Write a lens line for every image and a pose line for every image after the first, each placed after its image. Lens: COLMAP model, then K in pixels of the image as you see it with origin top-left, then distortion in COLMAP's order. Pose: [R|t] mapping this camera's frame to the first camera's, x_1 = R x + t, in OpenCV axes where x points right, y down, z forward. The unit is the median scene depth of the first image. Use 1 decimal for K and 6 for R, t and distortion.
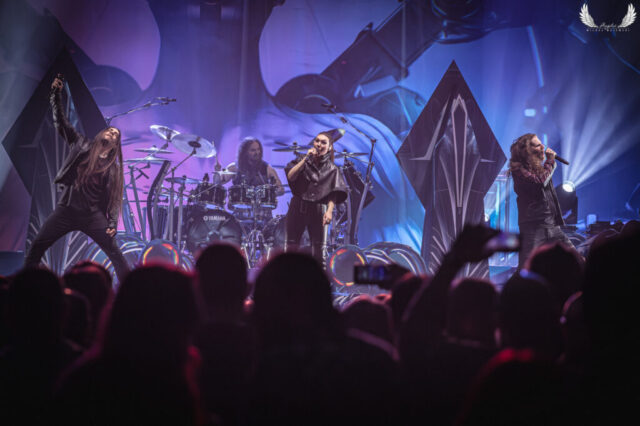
lens RADIAL K [[2850.8, 0, 320.0], [0, 2850.8, 213.0], [0, 0, 1]] dist [1.315122, -1.695072]
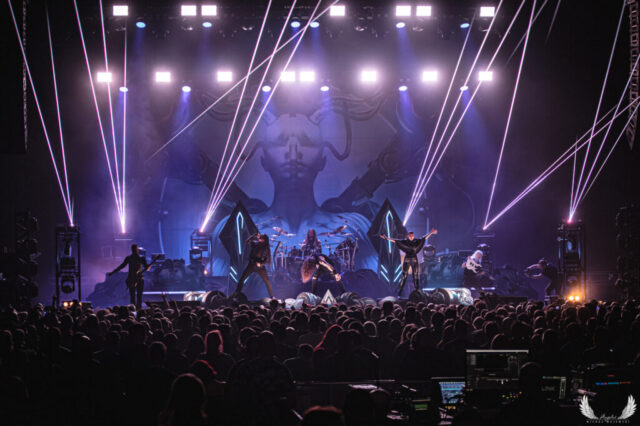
lens RADIAL K [[1582.6, 0, 320.0], [0, 1582.6, 213.0], [0, 0, 1]] dist [-0.317090, -0.069462]
pose [[0.998951, -0.039112, -0.023815, 0.019422], [0.039209, 0.999225, 0.003610, -0.046938], [0.023655, -0.004540, 0.999710, -0.455310]]
